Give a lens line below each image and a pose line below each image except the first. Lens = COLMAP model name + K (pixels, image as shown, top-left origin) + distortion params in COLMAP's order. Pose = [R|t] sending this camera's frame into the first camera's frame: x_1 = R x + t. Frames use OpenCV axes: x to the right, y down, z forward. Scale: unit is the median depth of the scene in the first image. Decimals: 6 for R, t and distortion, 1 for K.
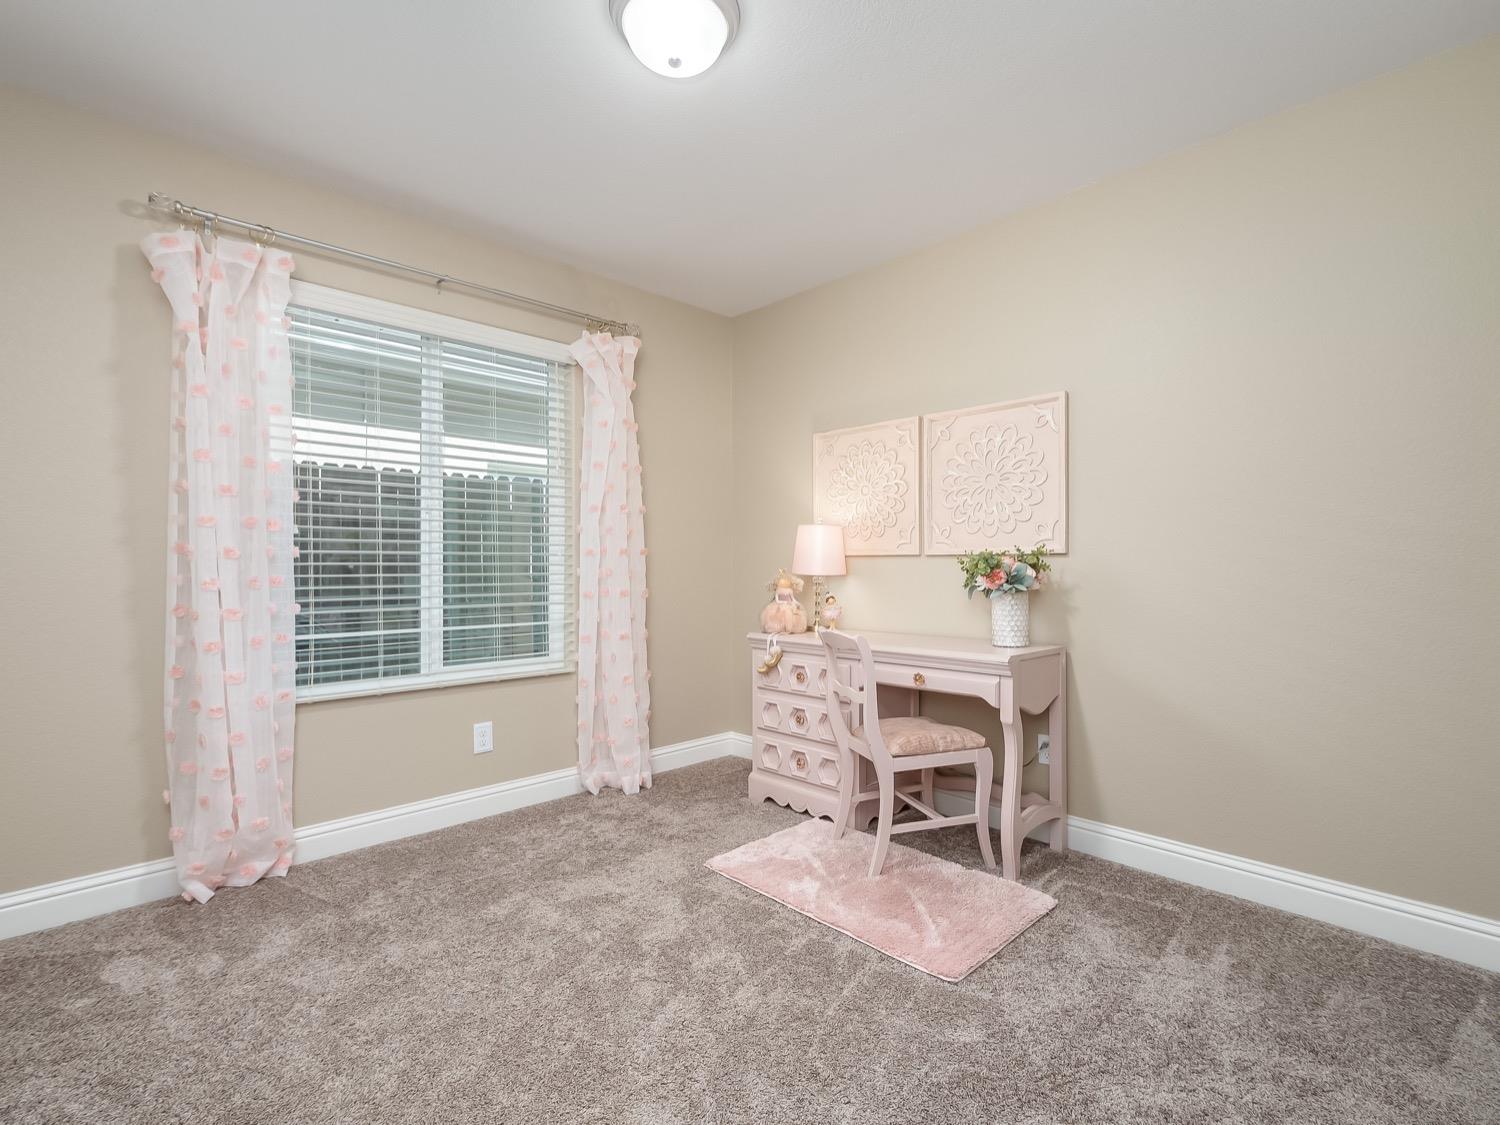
lens RADIAL K [[696.3, 0, 756.0], [0, 696.3, 561.2], [0, 0, 1]] dist [-0.010664, 0.000182]
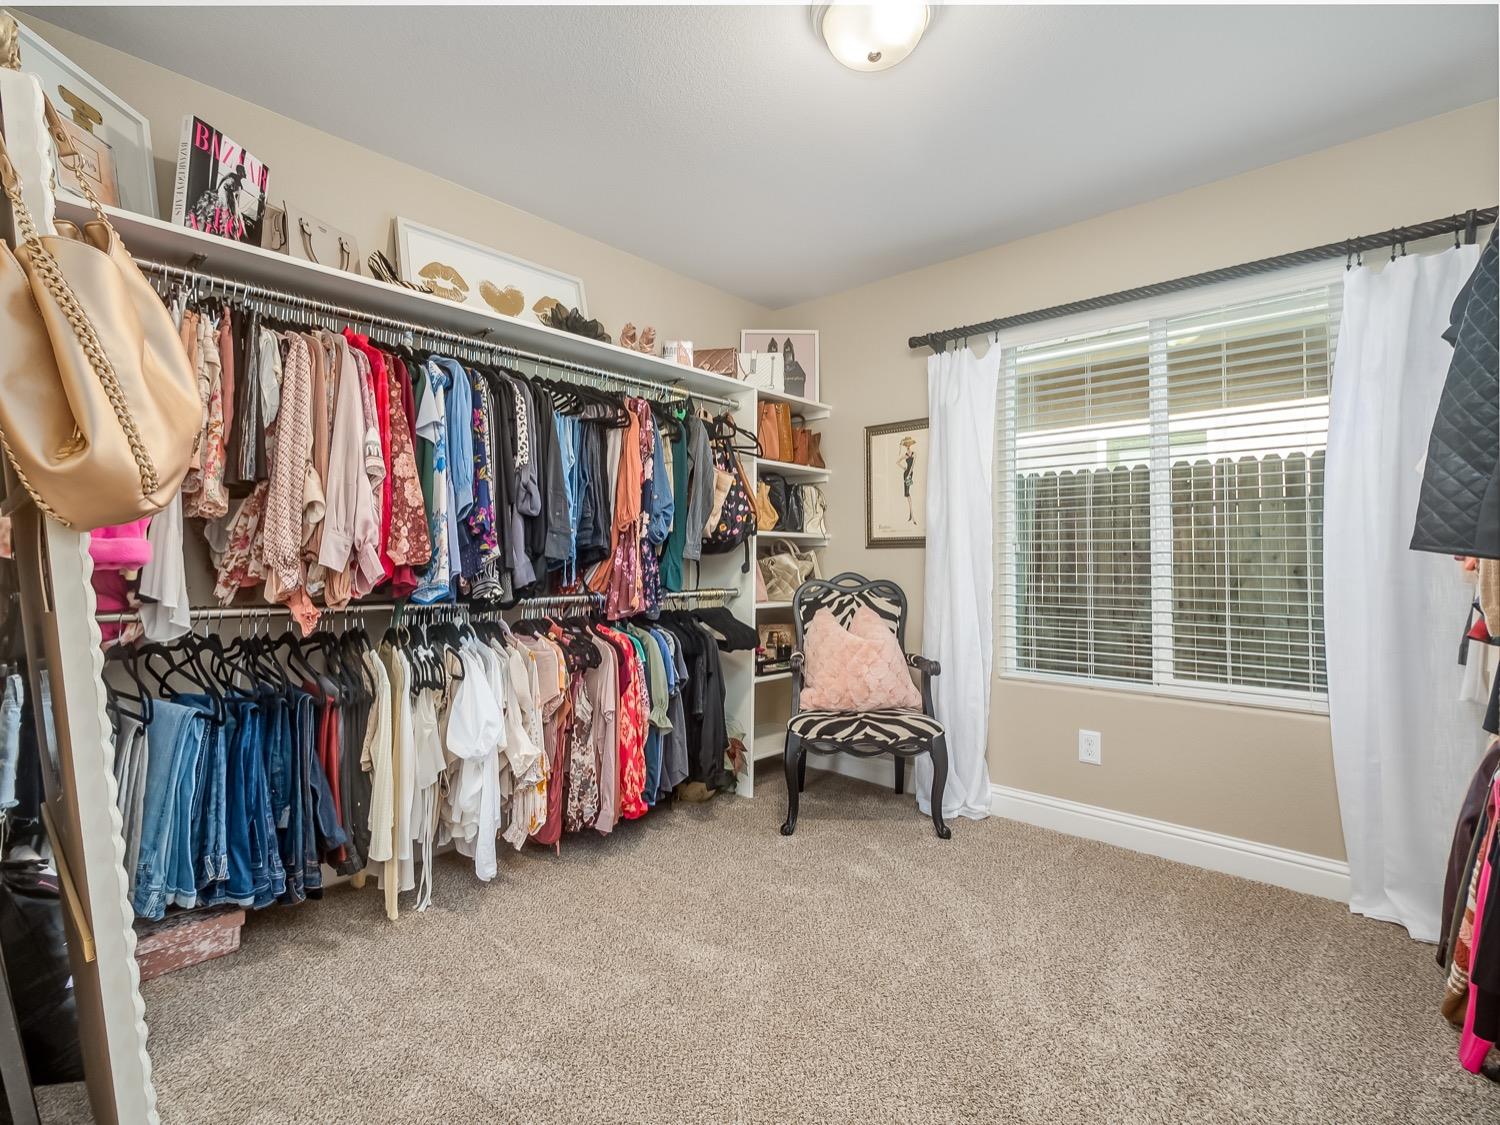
lens RADIAL K [[727.2, 0, 753.4], [0, 727.2, 574.1], [0, 0, 1]] dist [-0.003988, 0.000144]
pose [[0.065557, 0.015592, -0.997727, 0.476881], [-0.004546, 0.999872, 0.015327, 0.005510], [0.997838, 0.003531, 0.065619, 0.407356]]
